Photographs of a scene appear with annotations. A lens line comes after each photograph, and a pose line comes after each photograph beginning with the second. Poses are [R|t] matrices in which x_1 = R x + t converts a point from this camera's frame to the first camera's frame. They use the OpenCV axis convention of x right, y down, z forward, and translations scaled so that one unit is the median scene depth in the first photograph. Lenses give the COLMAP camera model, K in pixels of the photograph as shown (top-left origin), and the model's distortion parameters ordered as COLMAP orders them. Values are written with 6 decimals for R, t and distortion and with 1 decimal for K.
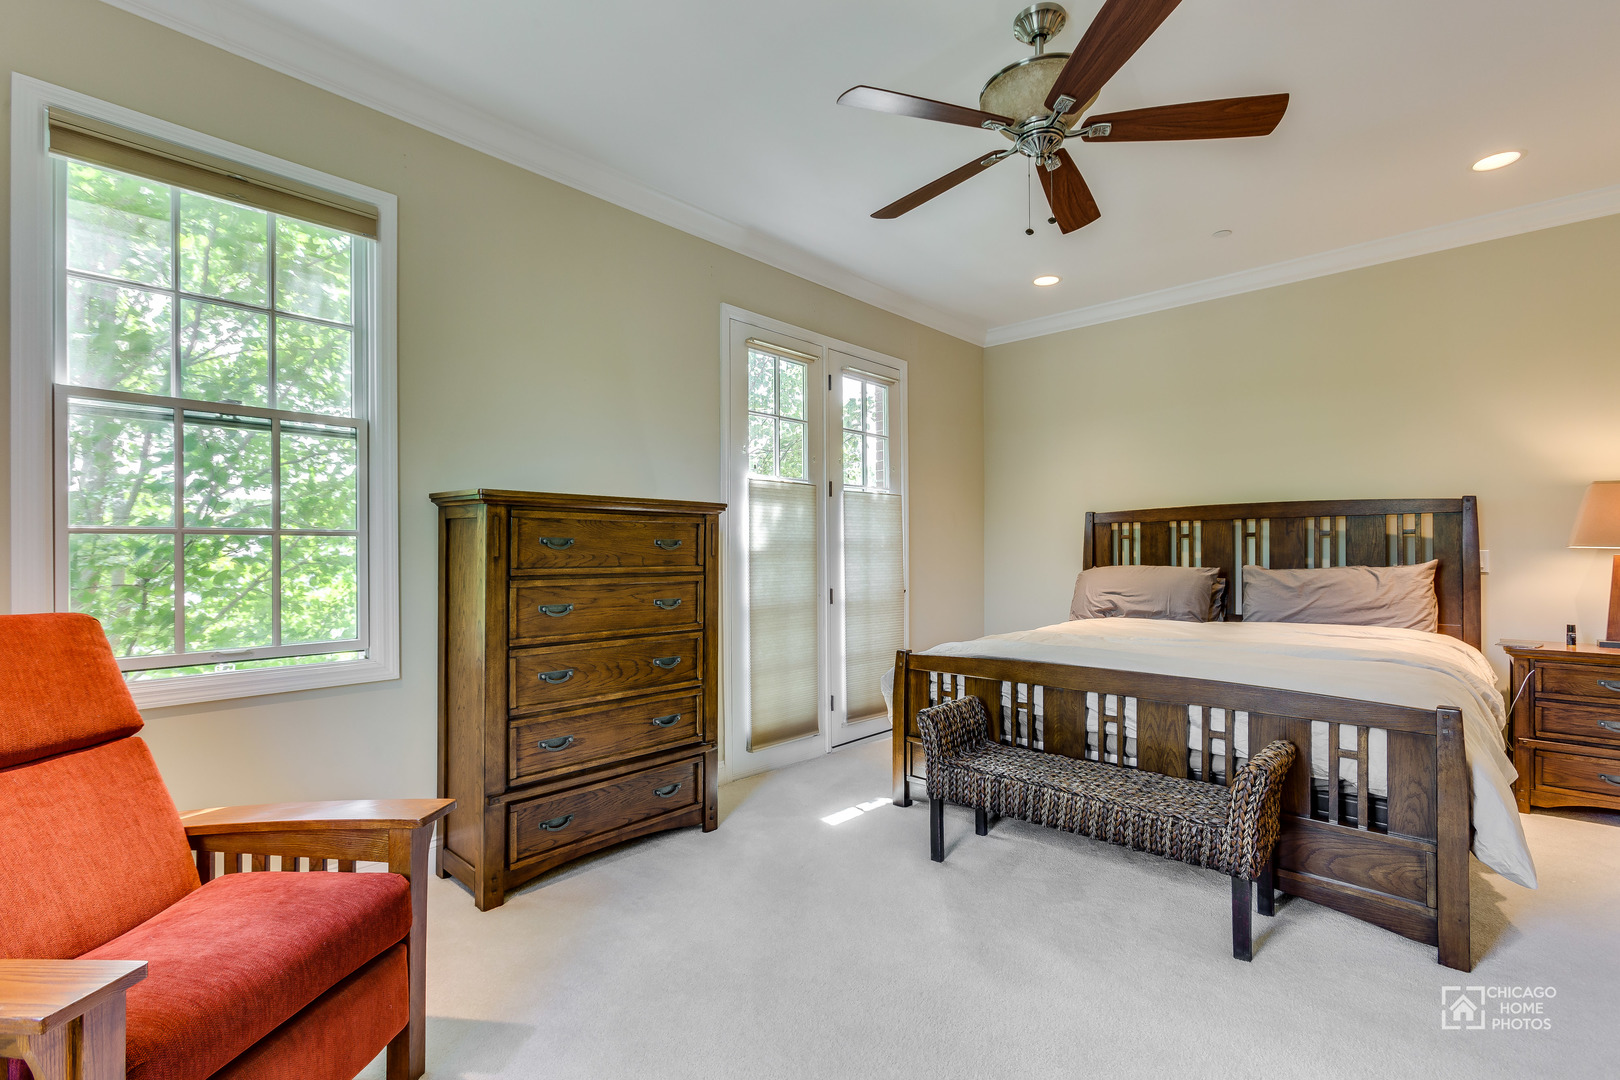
lens RADIAL K [[736.1, 0, 800.1], [0, 736.1, 565.1], [0, 0, 1]] dist [-0.001485, -0.000128]
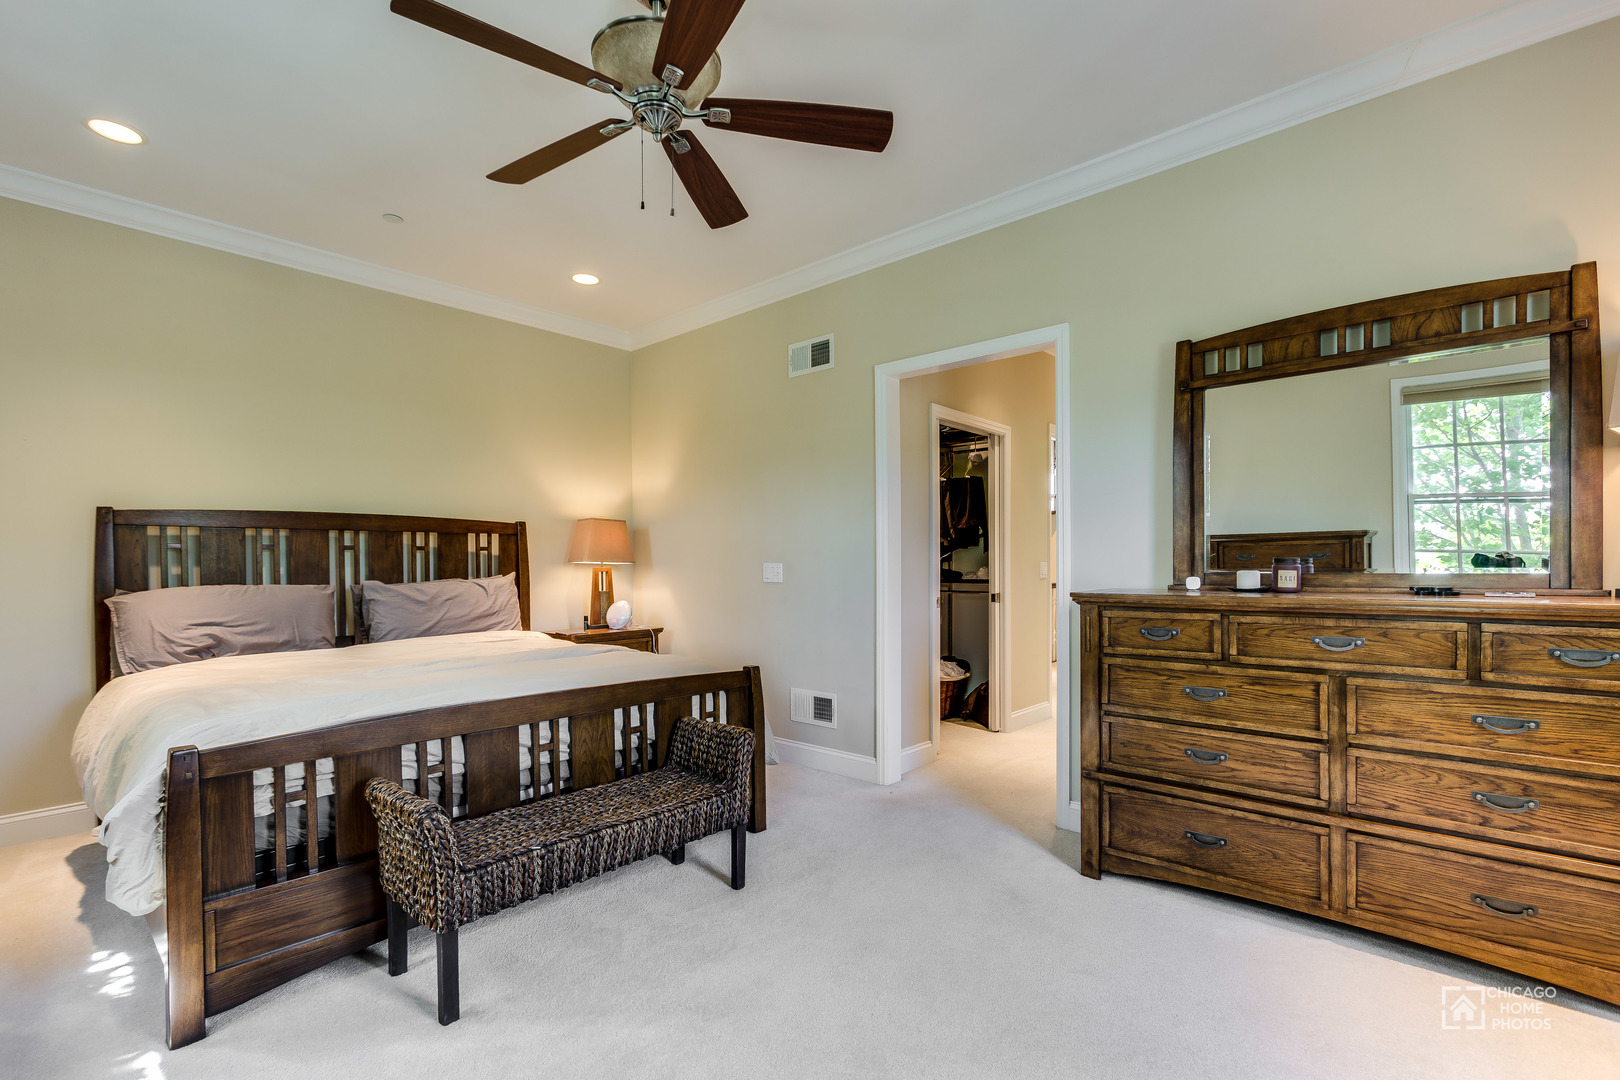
lens RADIAL K [[756.2, 0, 807.7], [0, 756.2, 571.4], [0, 0, 1]] dist [0.024236, 0.000152]
pose [[-0.003982, -0.009527, 0.999947, -0.390741], [0.022269, 0.999706, 0.009613, -0.009393], [-0.999744, 0.022306, -0.003768, 0.499850]]
